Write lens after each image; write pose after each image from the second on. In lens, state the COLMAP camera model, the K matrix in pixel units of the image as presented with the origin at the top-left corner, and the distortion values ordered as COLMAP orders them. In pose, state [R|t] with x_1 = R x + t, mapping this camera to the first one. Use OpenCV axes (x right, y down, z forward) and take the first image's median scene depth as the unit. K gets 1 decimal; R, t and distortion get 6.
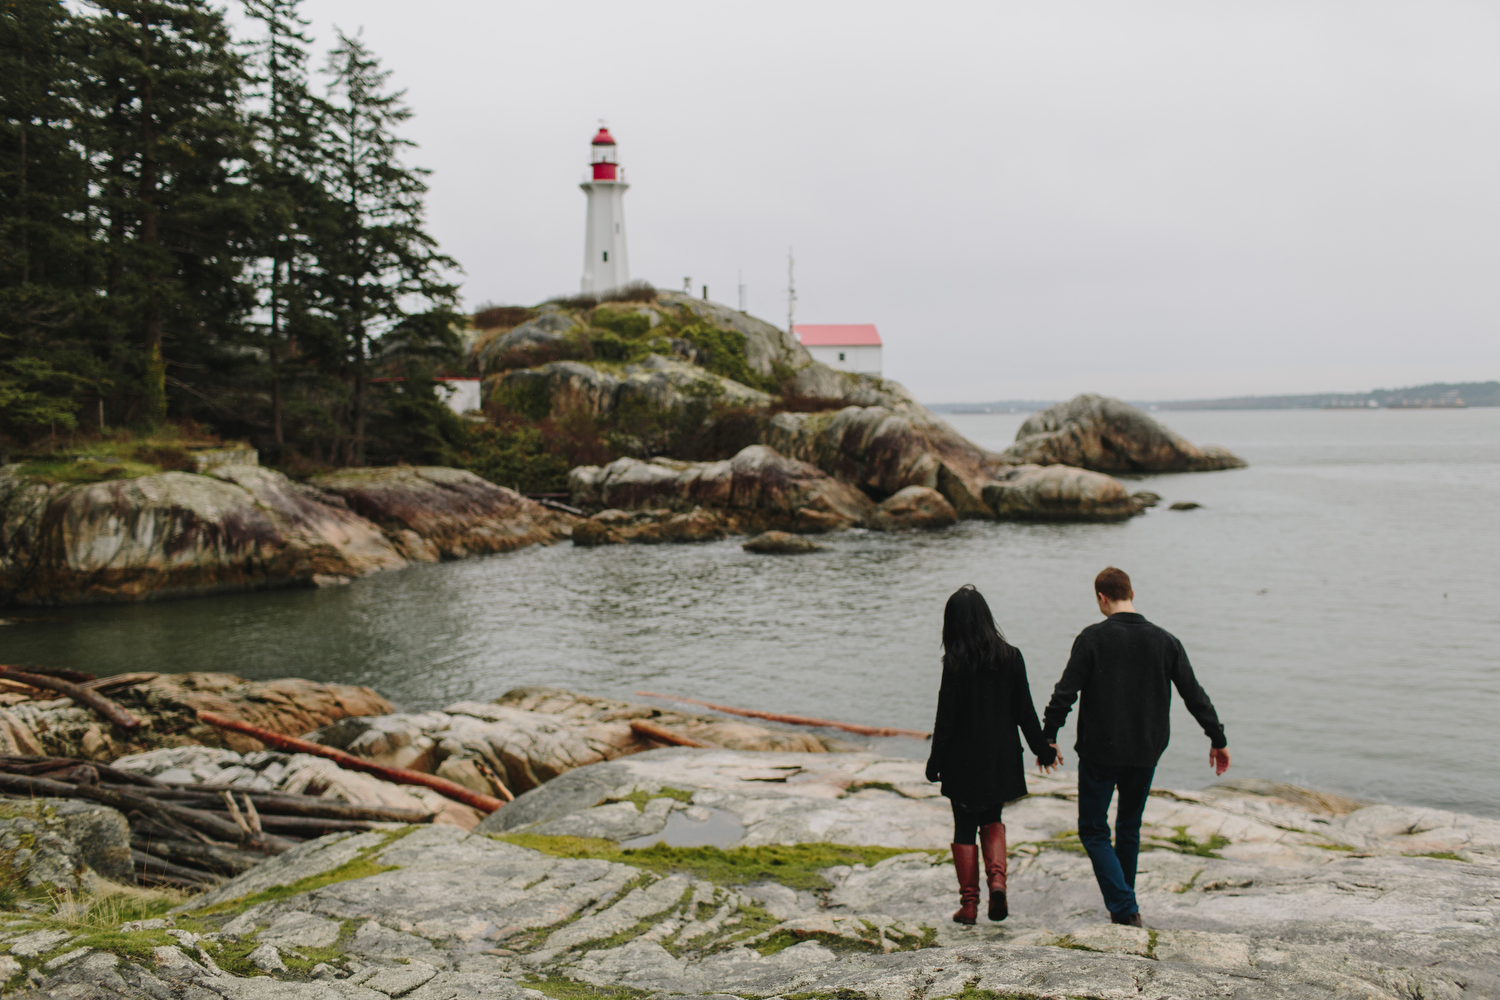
lens RADIAL K [[1425.2, 0, 746.4], [0, 1425.2, 495.6], [0, 0, 1]] dist [-0.001118, 0.001297]
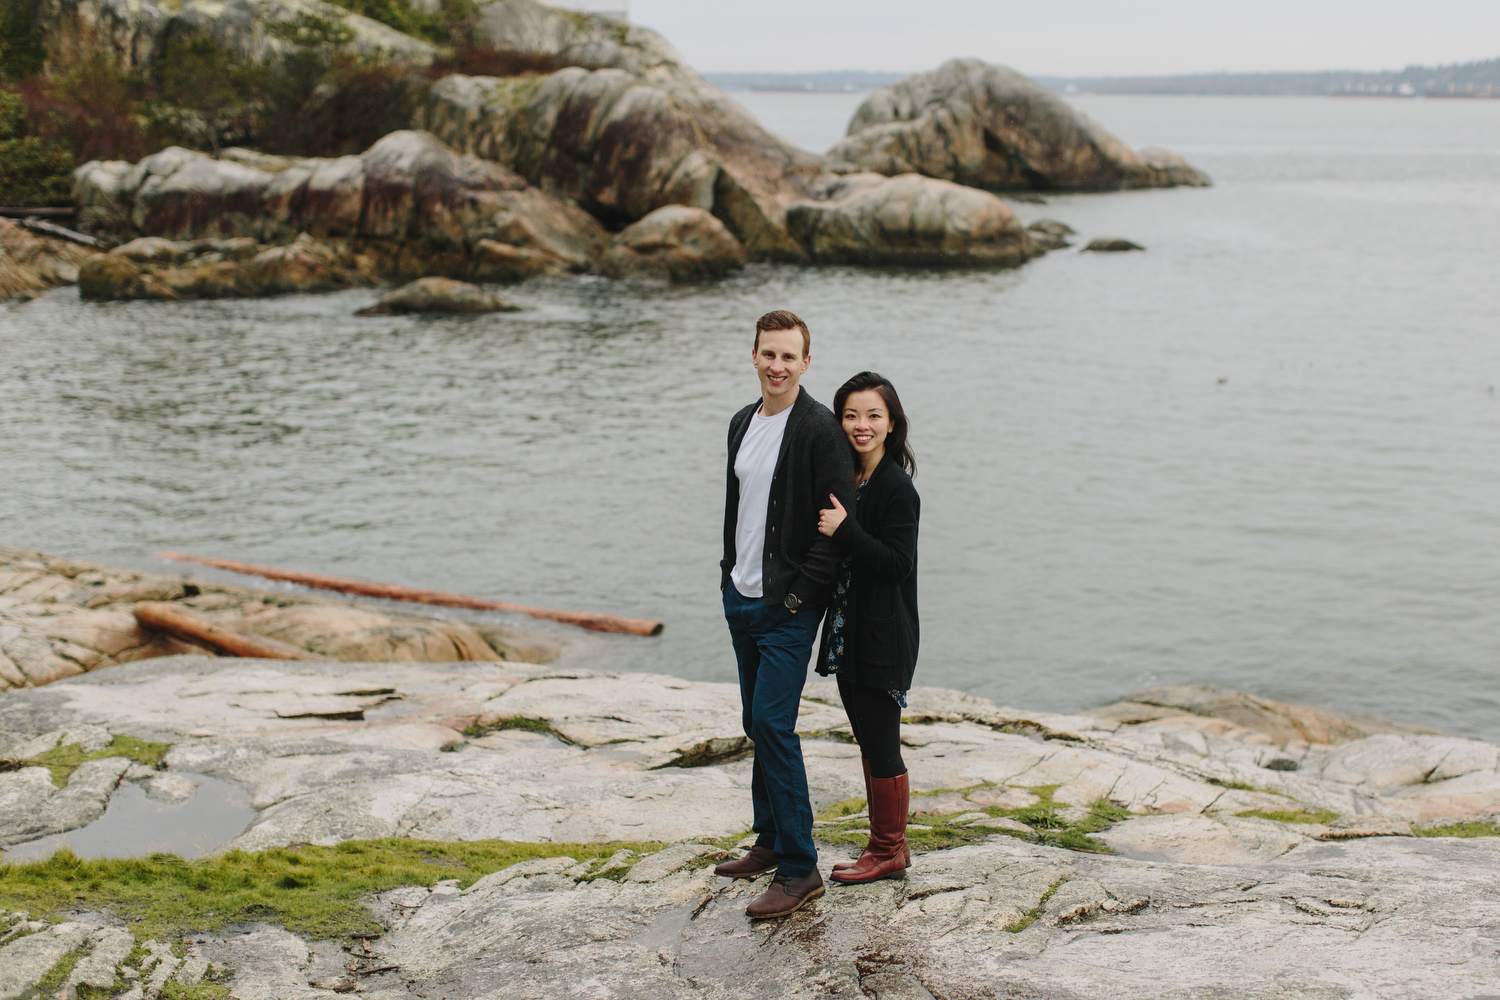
lens RADIAL K [[2324.2, 0, 806.4], [0, 2324.2, 540.2], [0, 0, 1]] dist [0.021856, 0.046889]
pose [[0.985933, -0.008858, 0.166904, 0.008045], [-0.013638, 0.991001, 0.133160, 0.001826], [-0.166581, -0.133563, 0.976940, 0.017520]]
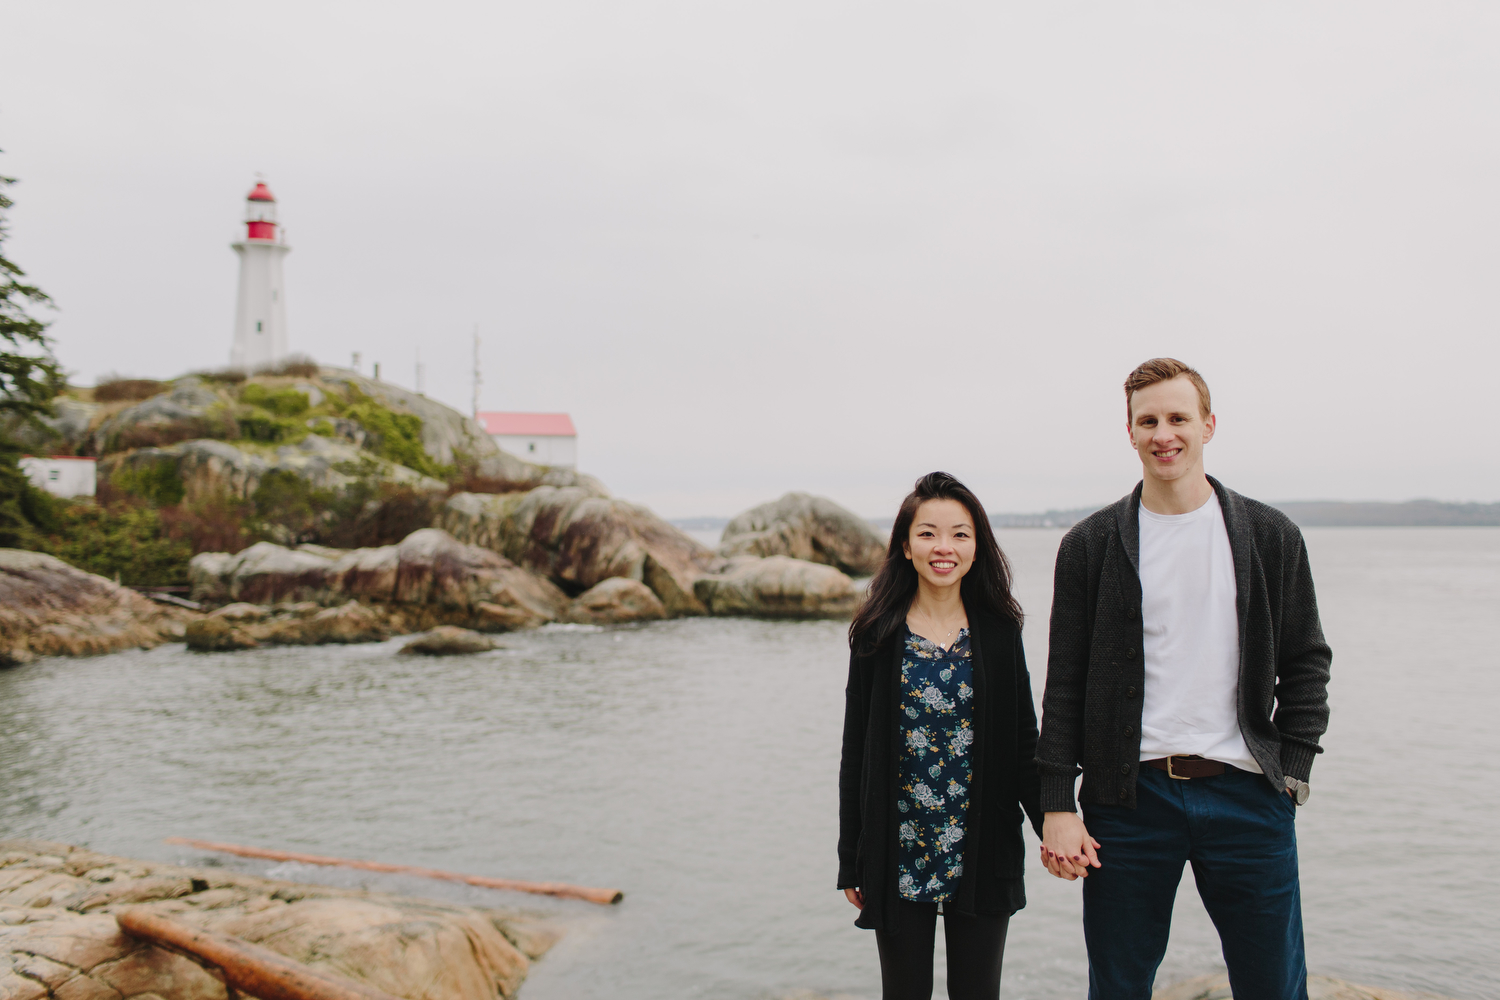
lens RADIAL K [[1459.1, 0, 753.0], [0, 1459.1, 495.5], [0, 0, 1]] dist [-0.005563, -0.011657]
pose [[0.976281, 0.014482, 0.216024, 0.007854], [0.003330, 0.996638, -0.081863, 0.015698], [-0.216483, 0.080641, 0.972950, 0.127077]]
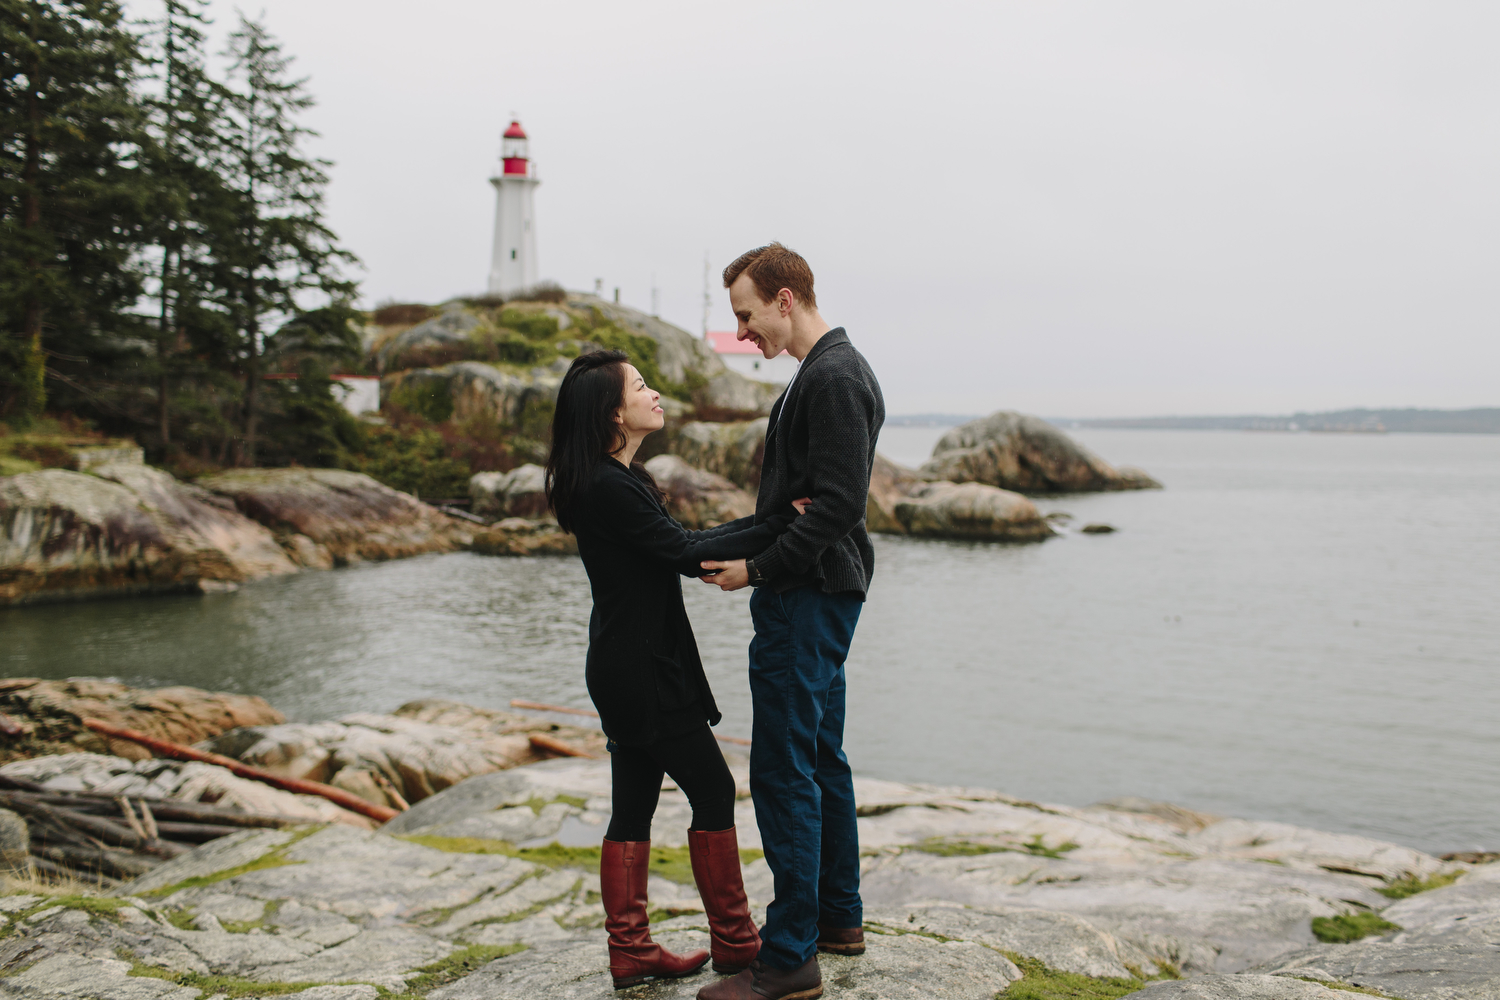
lens RADIAL K [[1486.0, 0, 748.4], [0, 1486.0, 494.2], [0, 0, 1]] dist [-0.004045, 0.004323]
pose [[0.997784, 0.023902, 0.062092, 0.001189], [-0.023403, 0.999688, -0.008760, -0.001566], [-0.062282, 0.007287, 0.998032, -0.016054]]
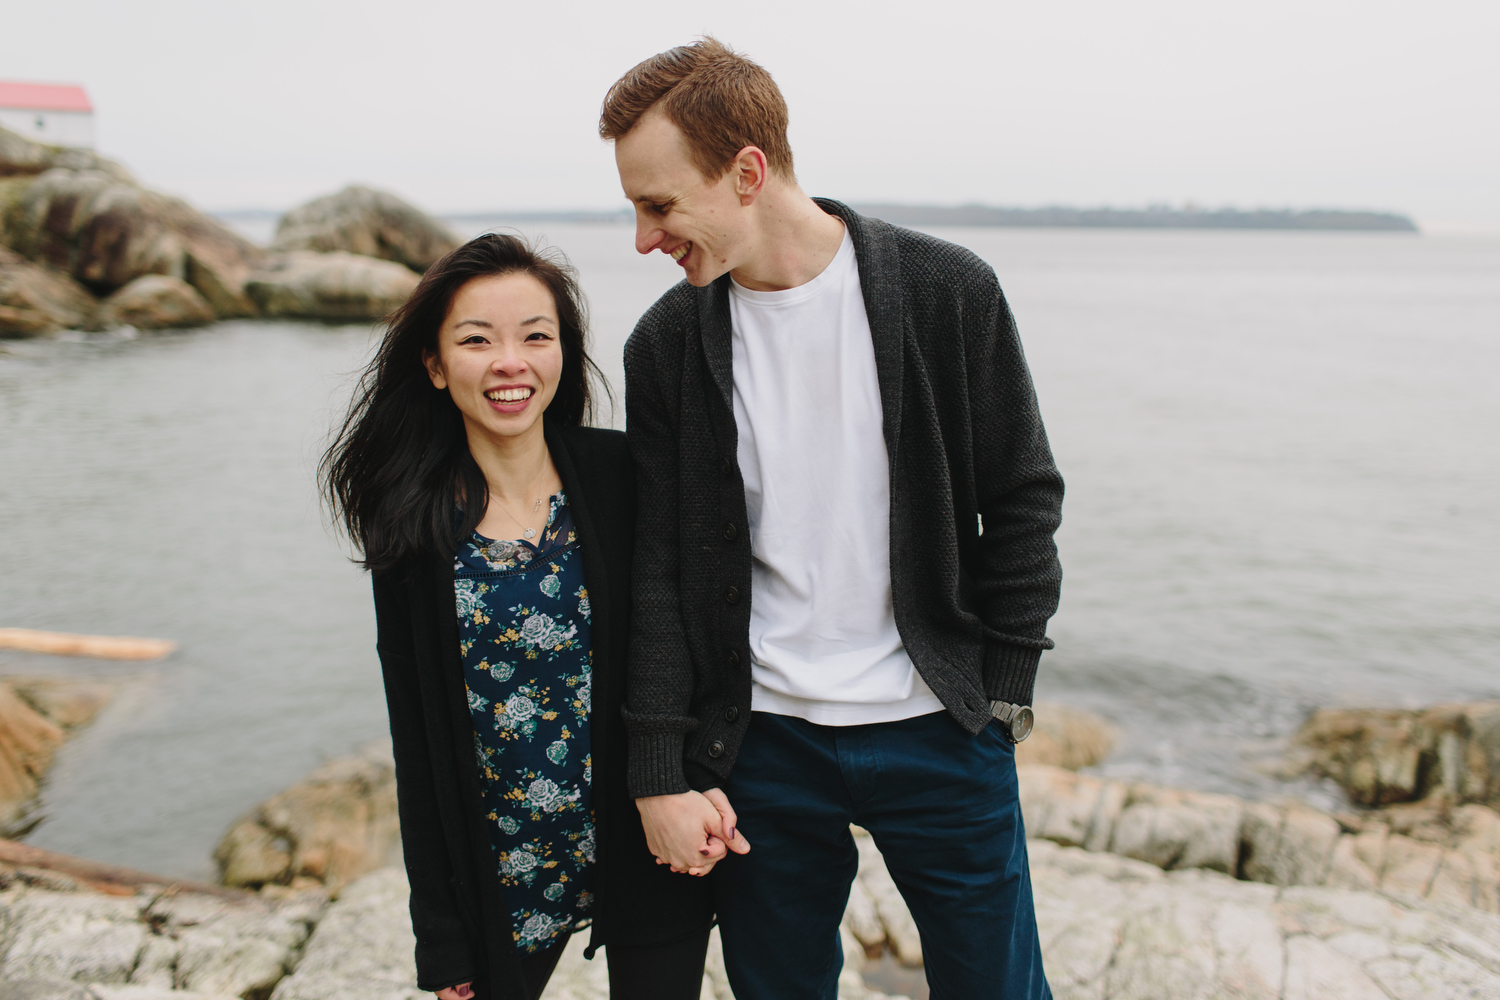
lens RADIAL K [[1486.0, 0, 748.4], [0, 1486.0, 494.2], [0, 0, 1]] dist [-0.004045, 0.004323]
pose [[0.876596, -0.062691, 0.477127, 0.010812], [0.005031, 0.992618, 0.121179, 0.013534], [-0.481201, -0.103825, 0.870440, 0.142898]]
